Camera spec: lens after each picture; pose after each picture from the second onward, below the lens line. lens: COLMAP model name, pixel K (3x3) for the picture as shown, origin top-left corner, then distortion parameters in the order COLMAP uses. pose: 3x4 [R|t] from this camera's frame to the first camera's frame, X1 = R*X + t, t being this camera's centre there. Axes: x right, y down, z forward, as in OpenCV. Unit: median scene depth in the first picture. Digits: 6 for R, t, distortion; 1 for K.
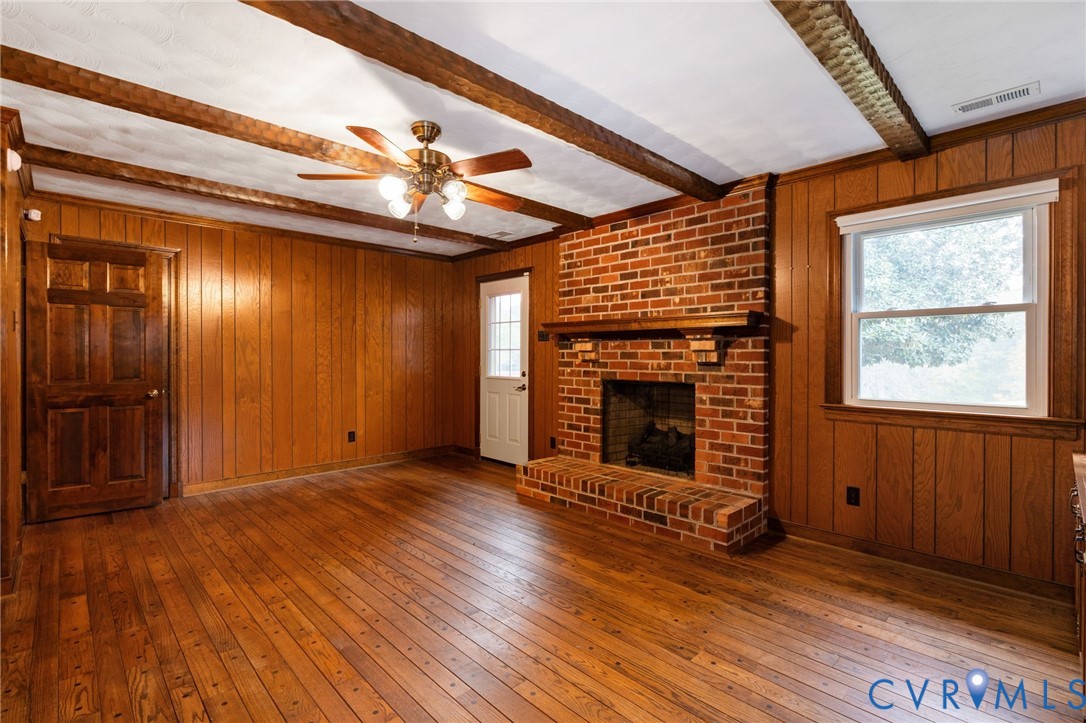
lens RADIAL K [[501.9, 0, 564.4], [0, 501.9, 360.3], [0, 0, 1]] dist [-0.014228, 0.002438]
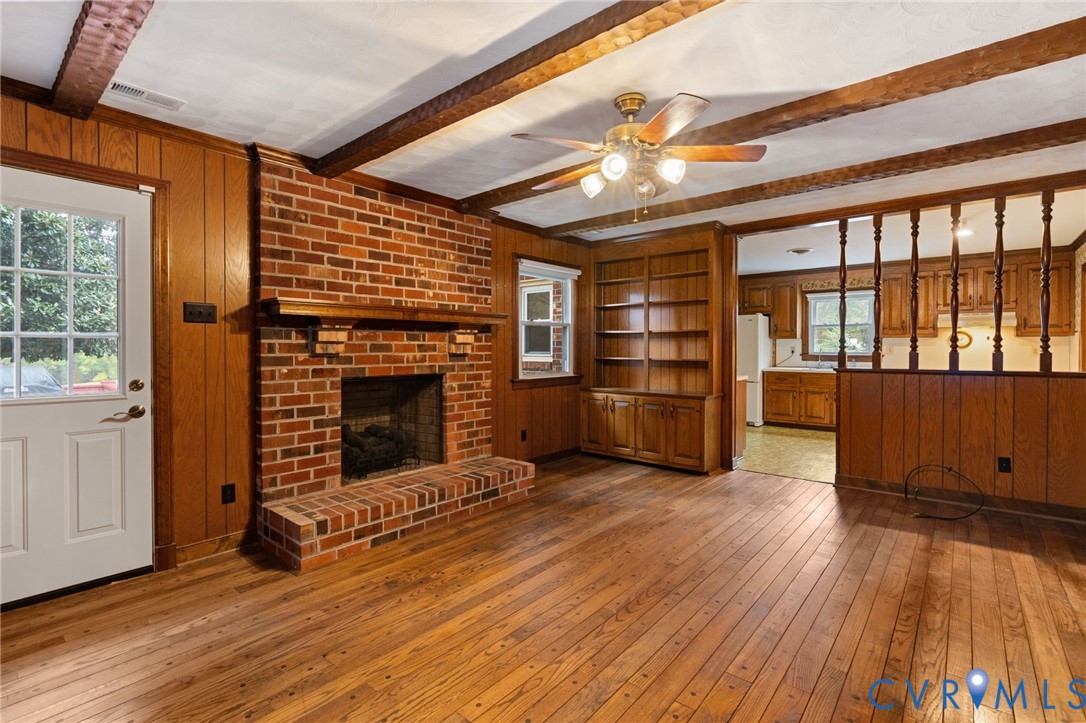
lens RADIAL K [[501.9, 0, 539.1], [0, 501.9, 354.8], [0, 0, 1]] dist [-0.014228, 0.002438]
pose [[-0.073187, -0.016050, 0.997189, -0.787944], [0.009766, 0.999811, 0.016809, -0.009877], [-0.997270, 0.010969, -0.073016, 0.821684]]
